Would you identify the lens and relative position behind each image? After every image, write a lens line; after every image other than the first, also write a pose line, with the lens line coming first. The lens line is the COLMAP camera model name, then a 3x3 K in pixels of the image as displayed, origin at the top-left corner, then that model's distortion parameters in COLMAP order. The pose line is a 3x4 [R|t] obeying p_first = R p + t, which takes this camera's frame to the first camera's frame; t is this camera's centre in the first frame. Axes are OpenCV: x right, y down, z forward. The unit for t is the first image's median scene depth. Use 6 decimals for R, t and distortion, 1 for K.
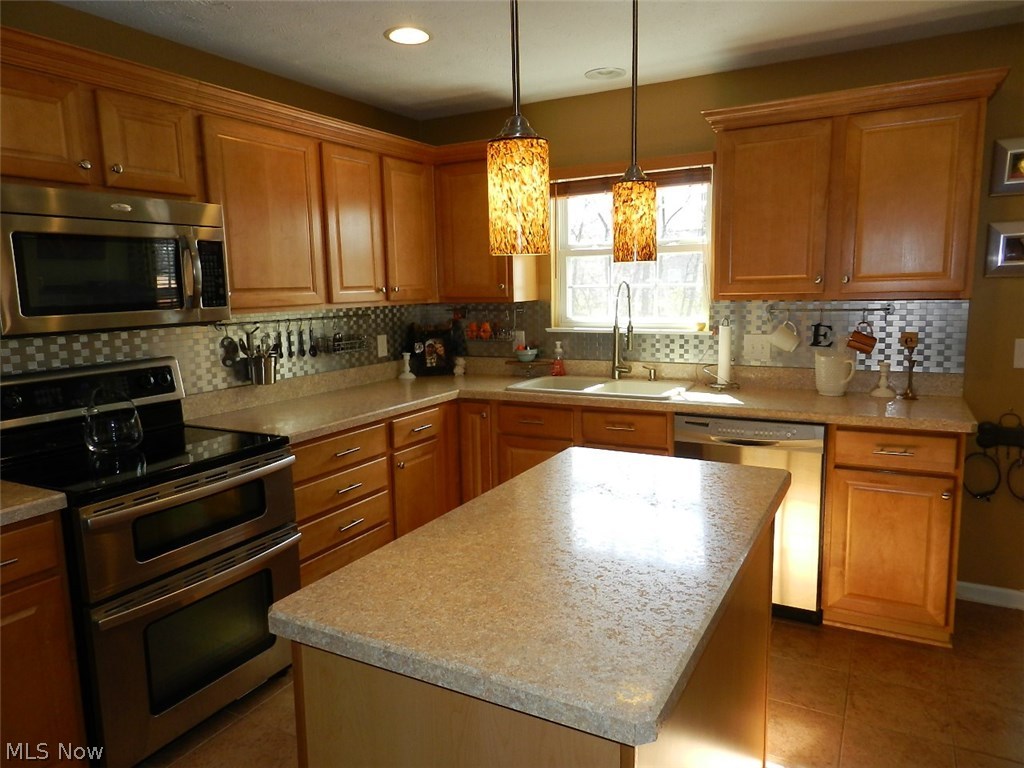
lens RADIAL K [[693.0, 0, 511.4], [0, 693.0, 386.2], [0, 0, 1]] dist [0.012244, 0.000318]
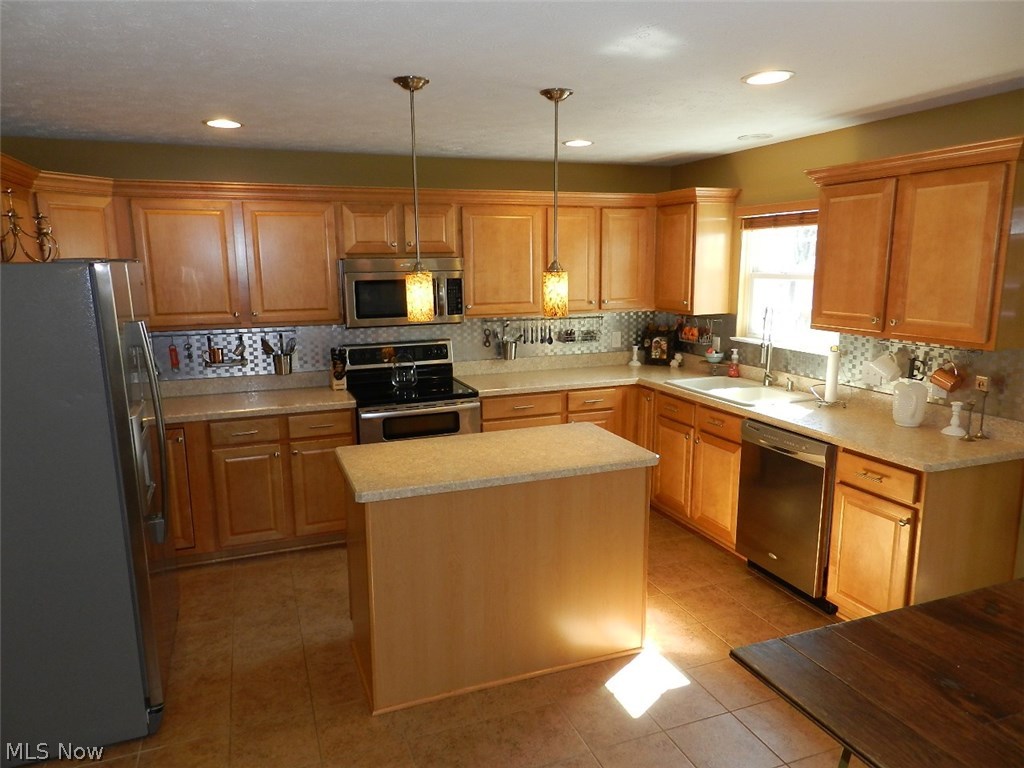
lens RADIAL K [[693.0, 0, 512.8], [0, 693.0, 388.1], [0, 0, 1]] dist [0.012244, 0.000318]
pose [[0.759950, 0.133883, -0.636043, 0.648781], [-0.101118, 0.990994, 0.087782, -0.074775], [0.642068, -0.002394, 0.766644, -0.215469]]
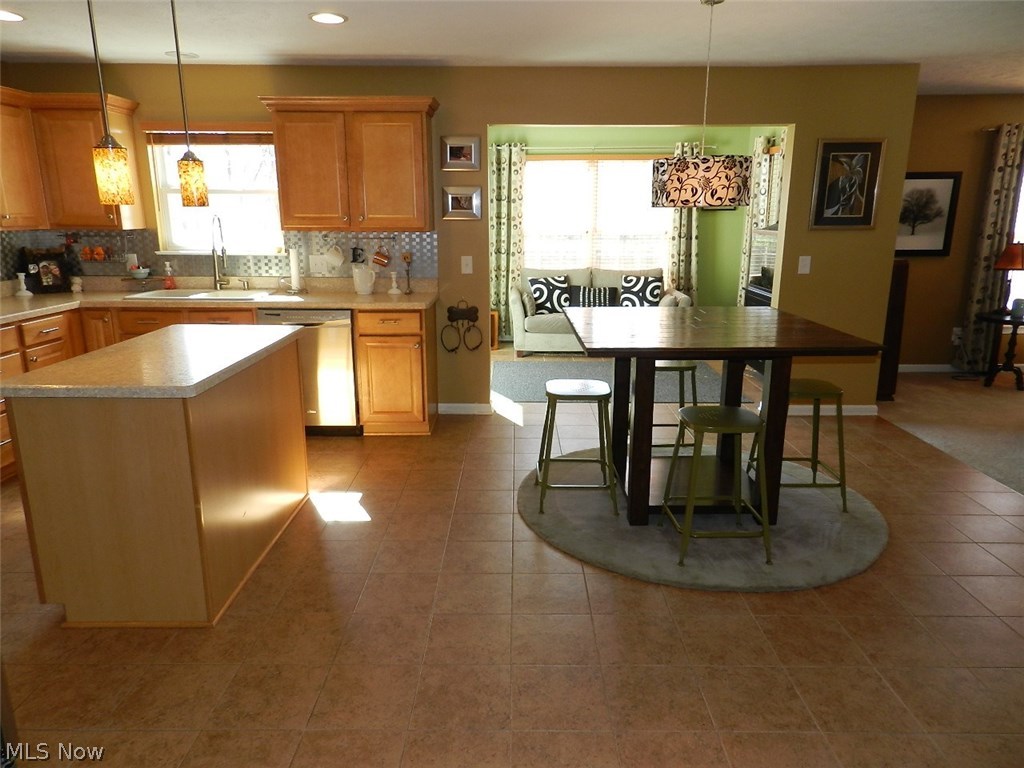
lens RADIAL K [[693.0, 0, 515.5], [0, 693.0, 388.5], [0, 0, 1]] dist [0.012244, 0.000318]
pose [[0.878291, -0.093250, 0.468945, 0.010721], [0.046555, 0.992815, 0.110229, 0.064343], [-0.475855, -0.074981, 0.876322, -0.511751]]
